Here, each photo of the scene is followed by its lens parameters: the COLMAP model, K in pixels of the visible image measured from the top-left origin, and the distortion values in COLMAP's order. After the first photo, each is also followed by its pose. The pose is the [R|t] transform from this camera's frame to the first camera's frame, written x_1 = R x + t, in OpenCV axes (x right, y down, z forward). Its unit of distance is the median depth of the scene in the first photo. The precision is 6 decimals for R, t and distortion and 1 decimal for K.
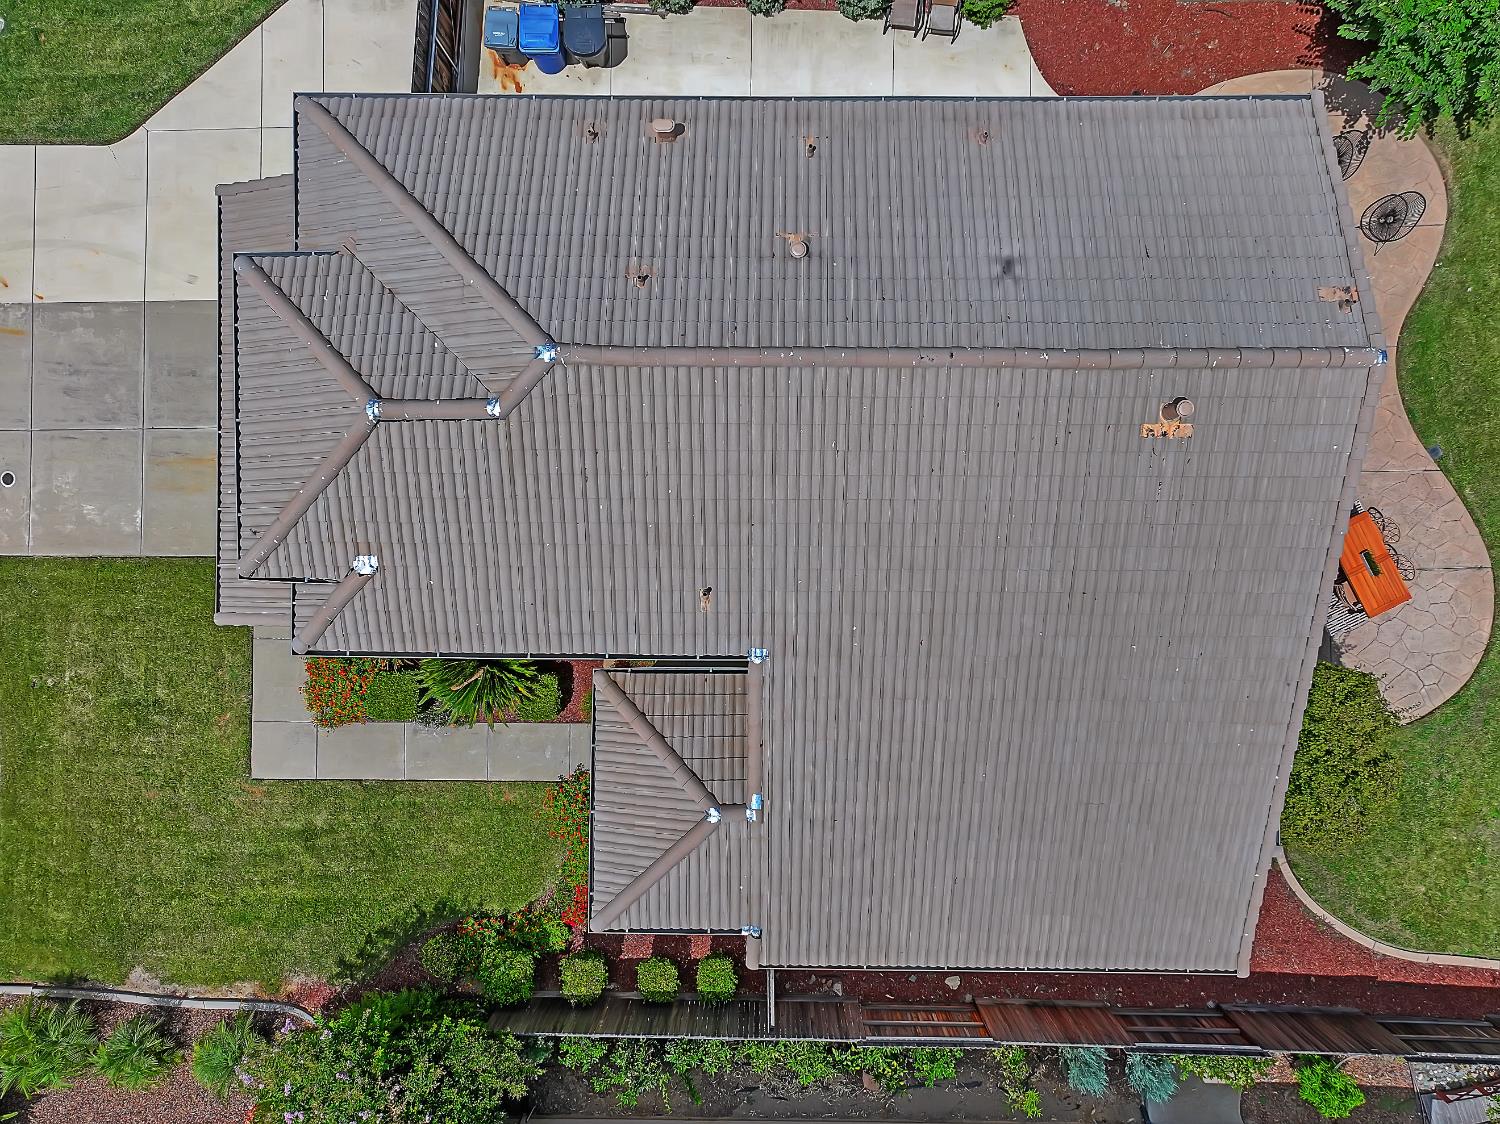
lens RADIAL K [[1055.4, 0, 750.0], [0, 1055.4, 562.0], [0, 0, 1]] dist [0.035154, 0.003757]
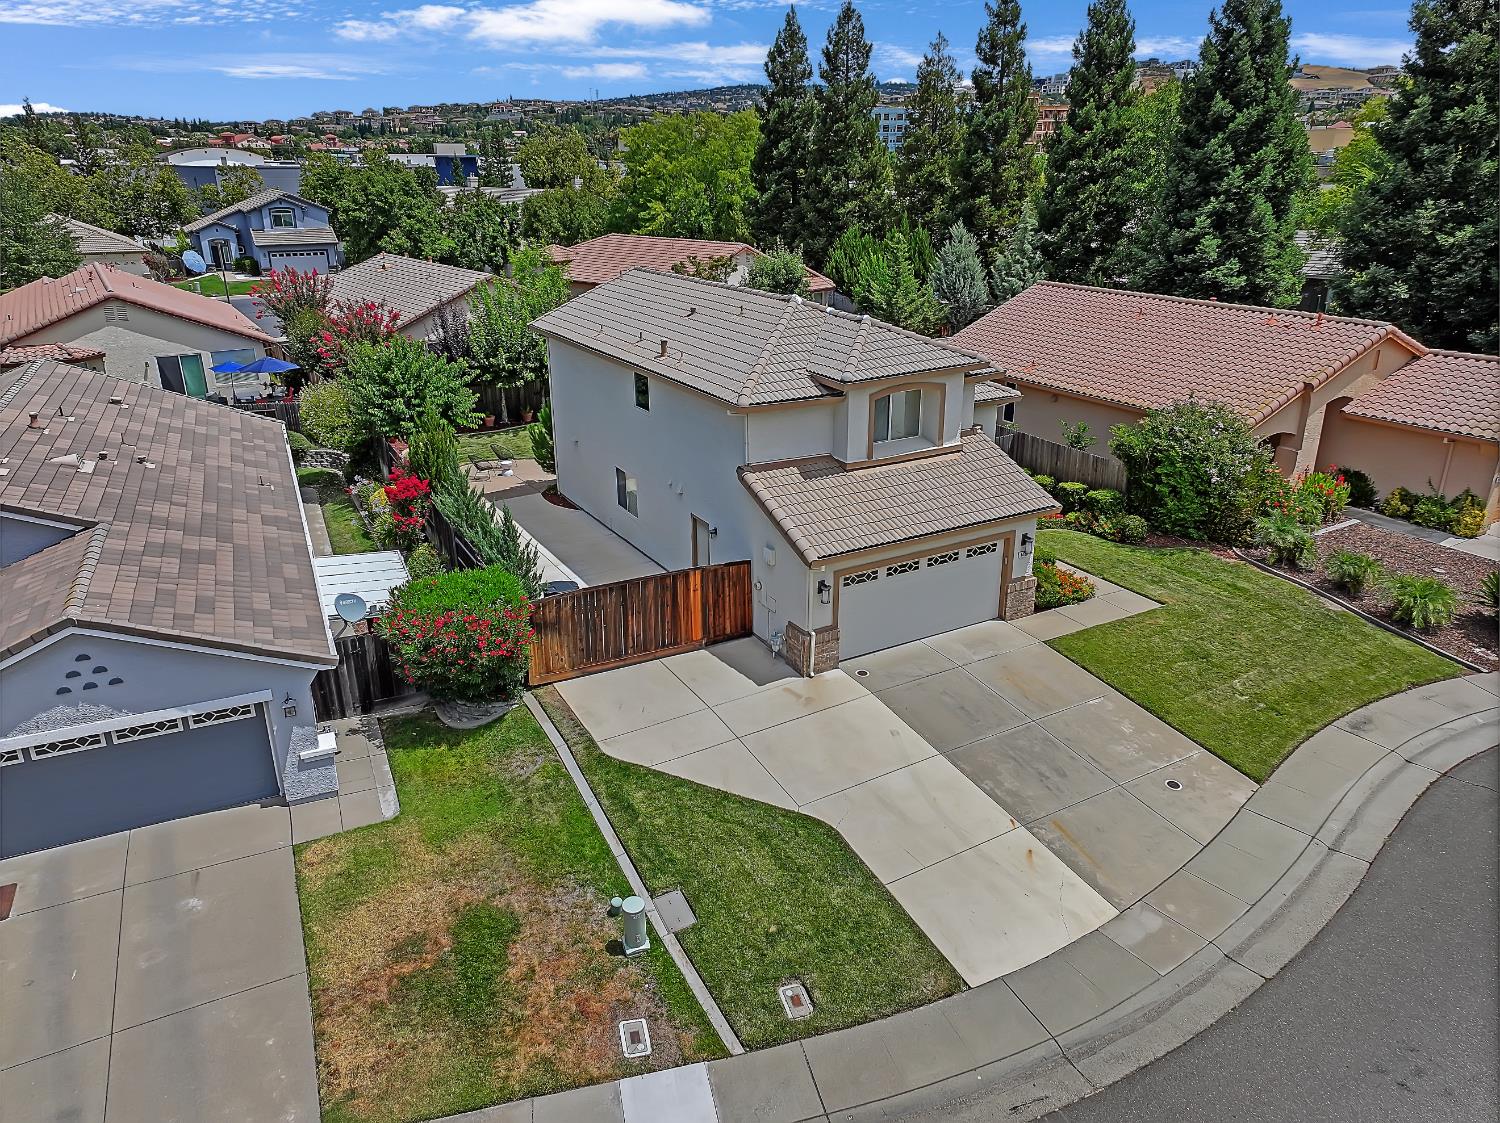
lens RADIAL K [[1043.0, 0, 758.1], [0, 1043.0, 560.2], [0, 0, 1]] dist [0.026040, -0.001141]
pose [[-0.510877, -0.298503, 0.806164, -1.276669], [0.859651, -0.179925, 0.478150, -0.873191], [0.002320, 0.937296, 0.348528, 0.496652]]
